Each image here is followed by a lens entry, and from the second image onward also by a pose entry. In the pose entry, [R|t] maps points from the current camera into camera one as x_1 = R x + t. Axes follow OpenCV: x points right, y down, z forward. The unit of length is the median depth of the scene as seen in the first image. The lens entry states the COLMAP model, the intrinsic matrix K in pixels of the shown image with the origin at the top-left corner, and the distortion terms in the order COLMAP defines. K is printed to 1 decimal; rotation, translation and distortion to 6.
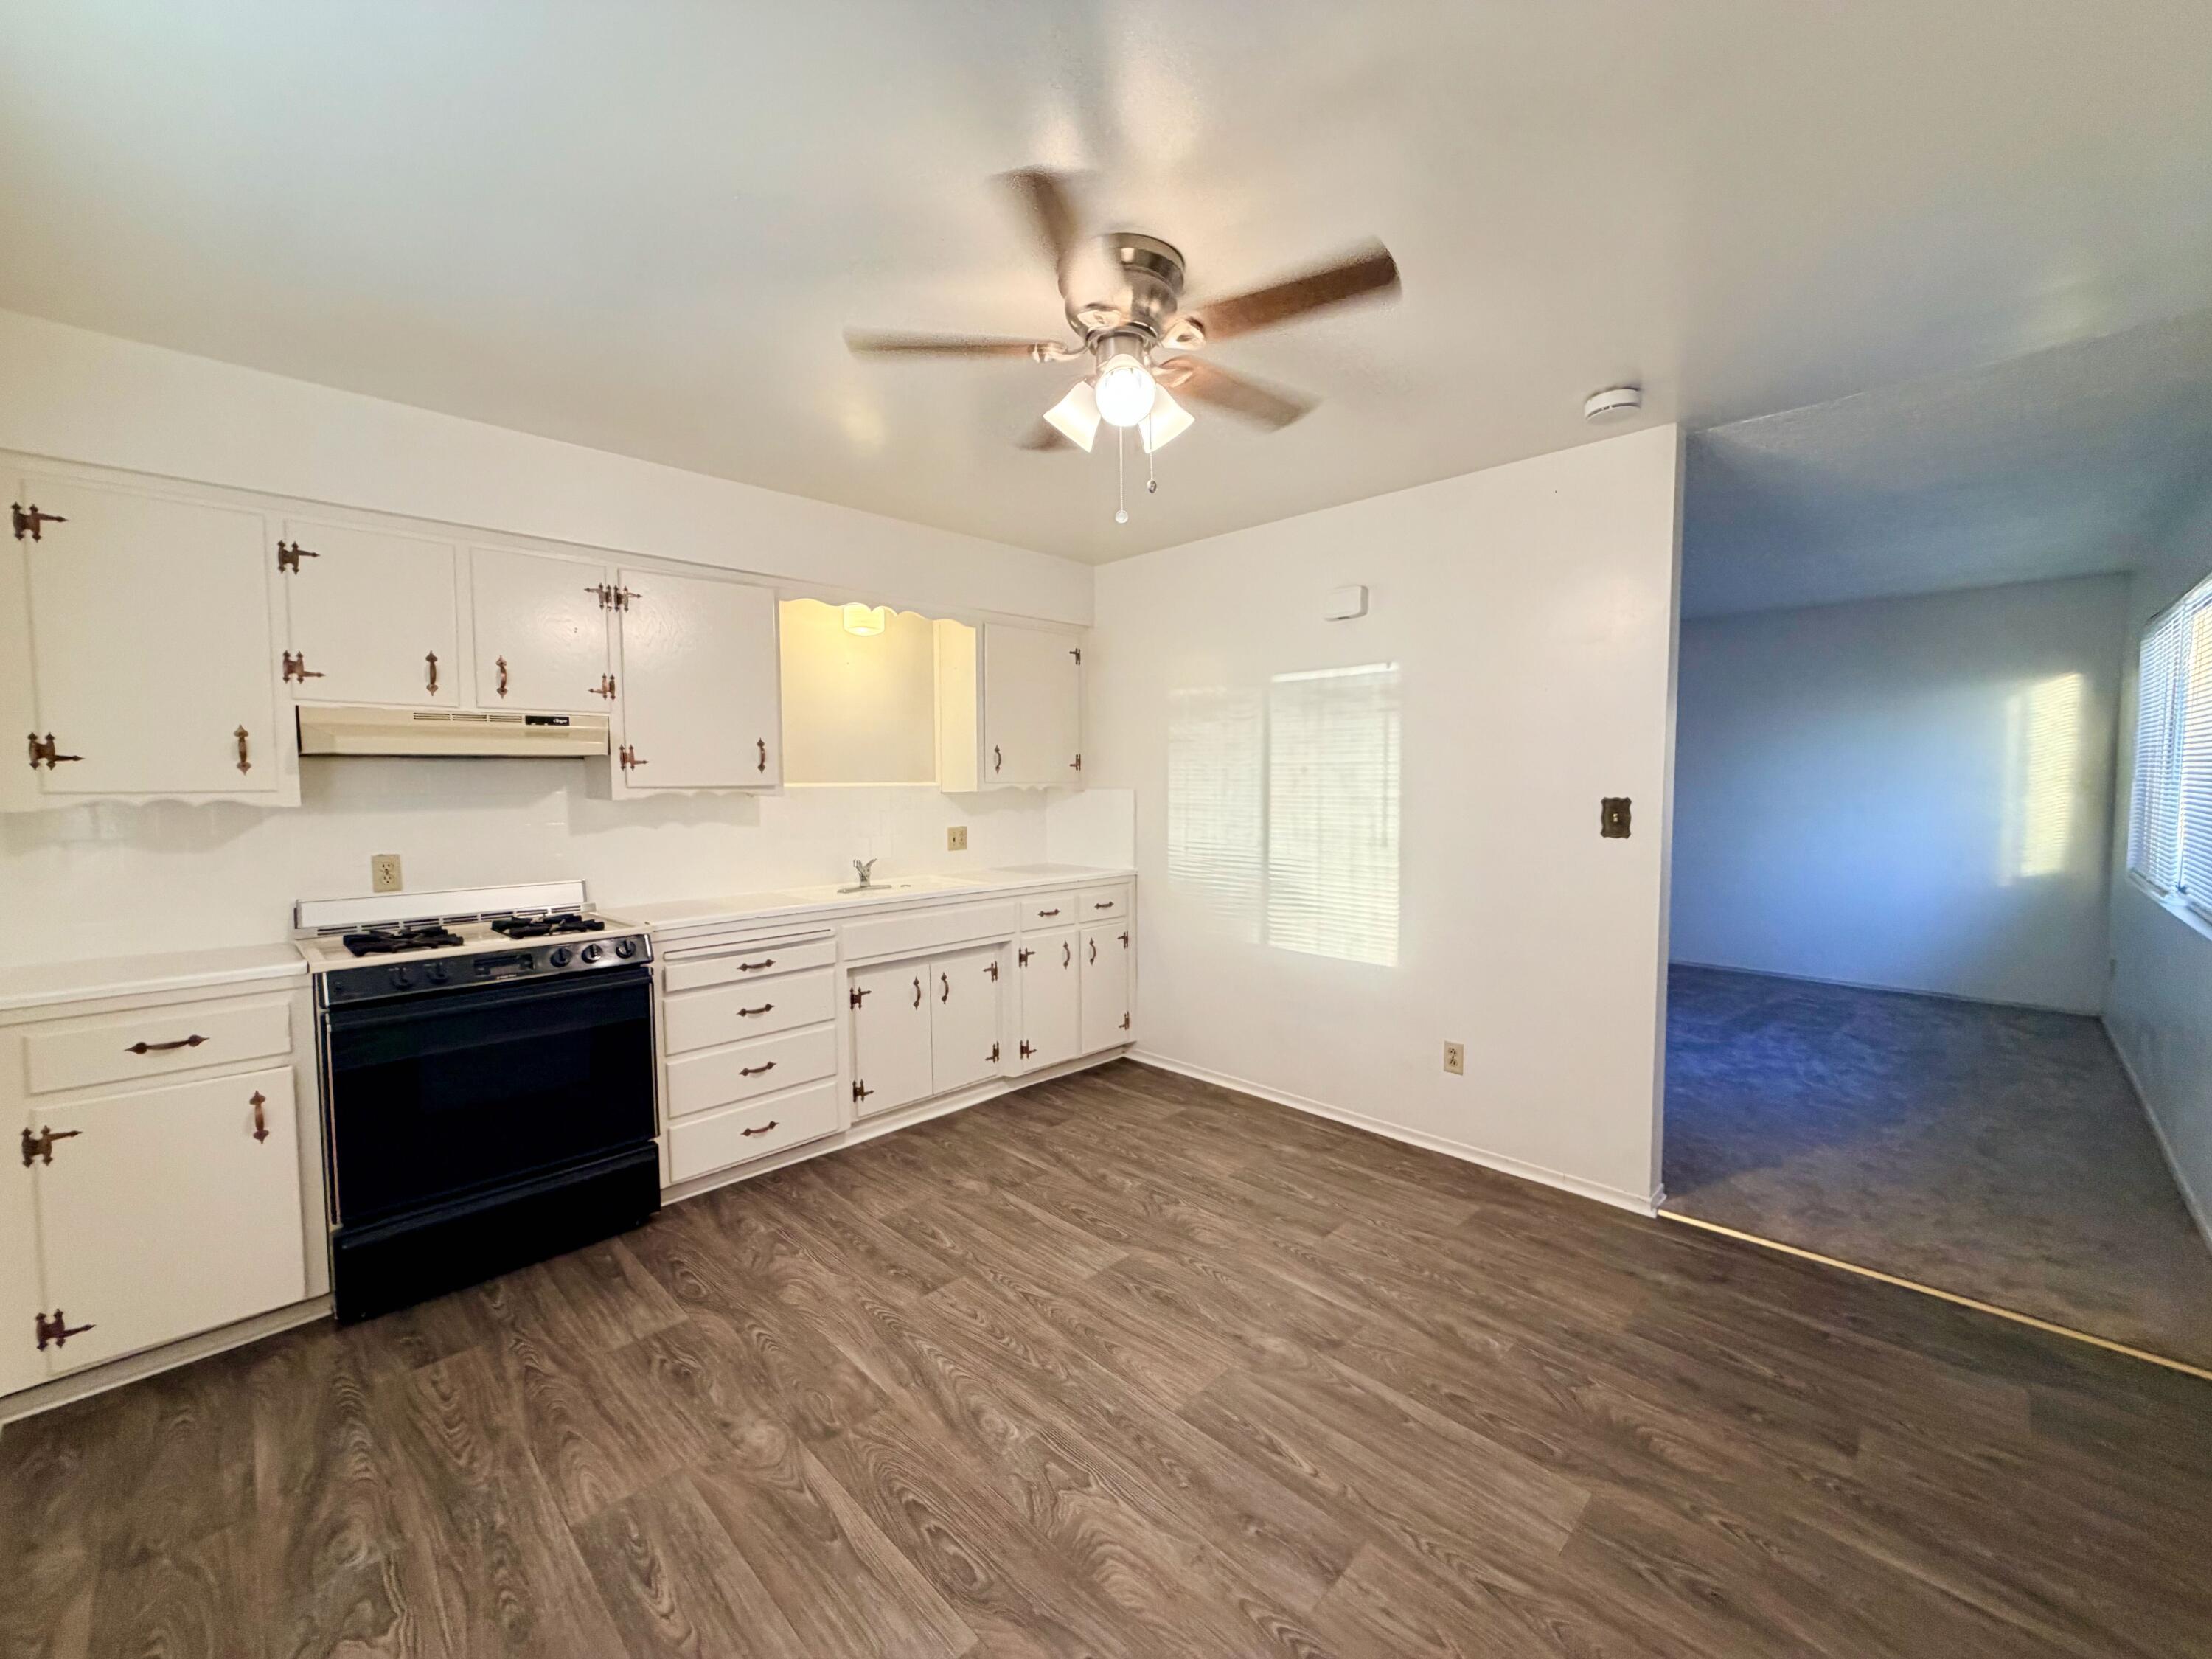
lens RADIAL K [[886.8, 0, 1110.9], [0, 886.8, 819.3], [0, 0, 1]] dist [0.009784, -0.000908]
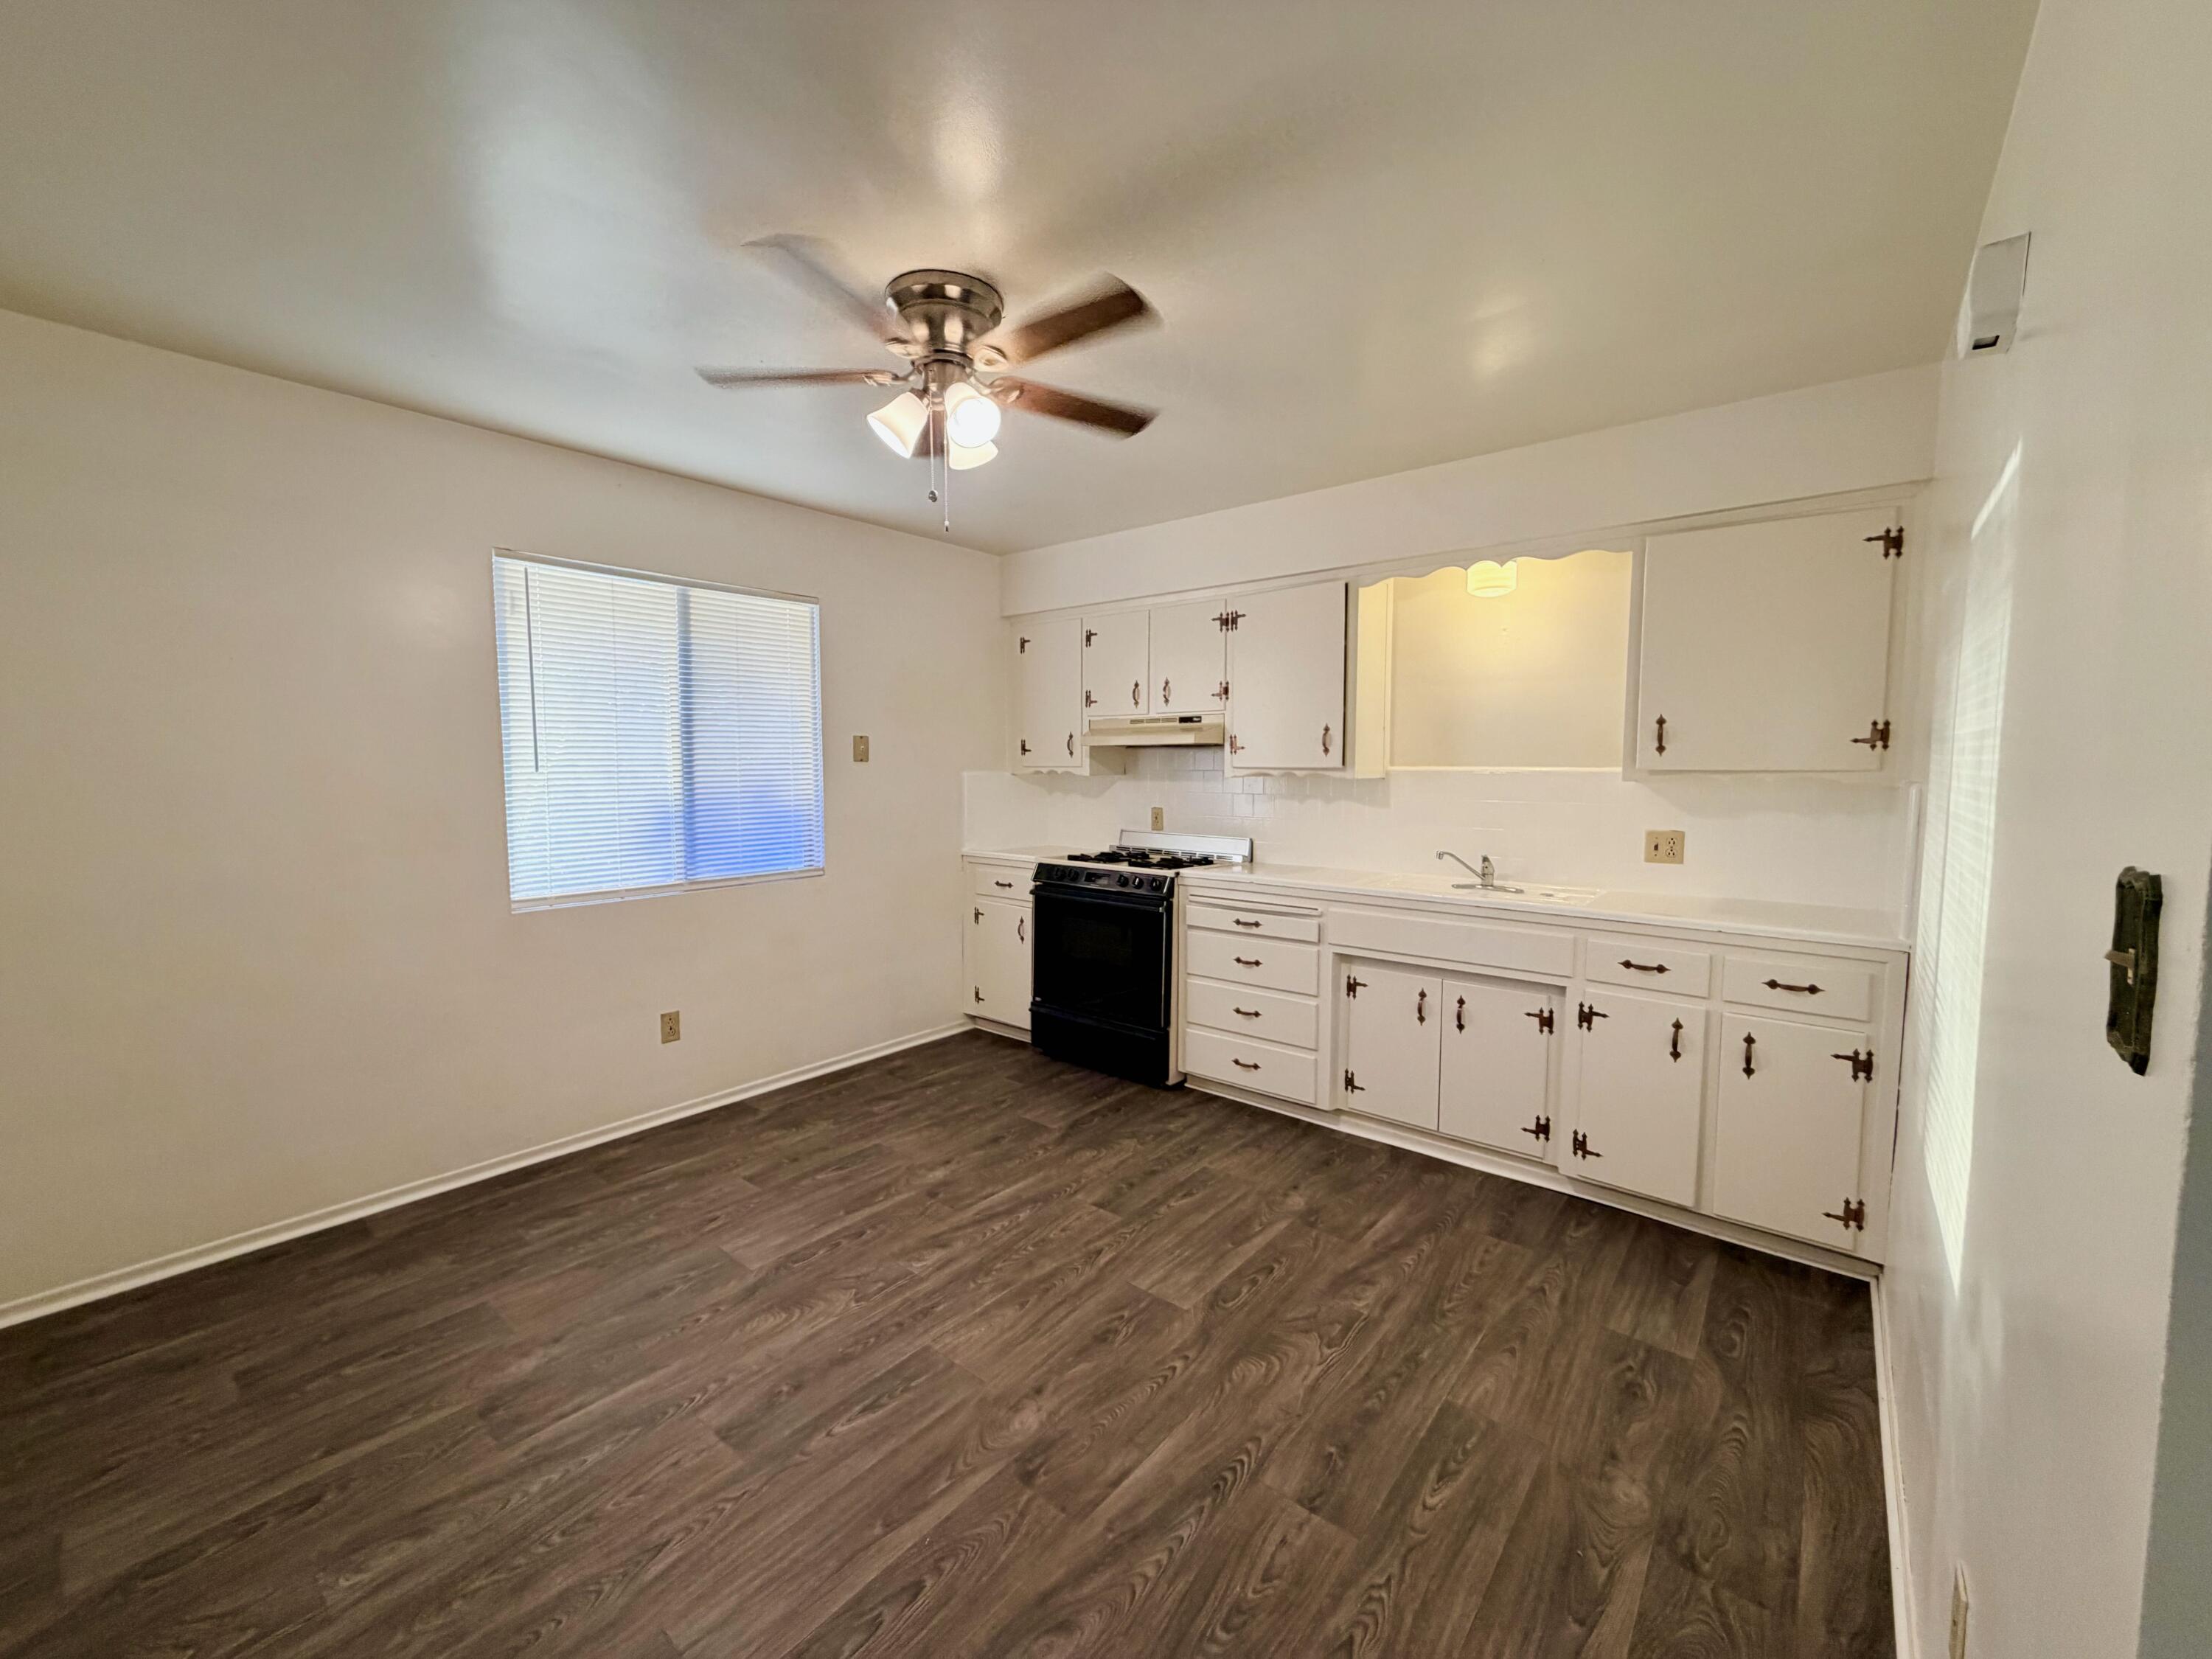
lens RADIAL K [[886.8, 0, 1105.6], [0, 886.8, 872.4], [0, 0, 1]] dist [0.009784, -0.000908]
pose [[0.076096, 0.127558, -0.988908, 0.645825], [-0.041853, 0.991318, 0.124649, -0.034565], [0.996222, 0.031903, 0.080774, 0.652256]]
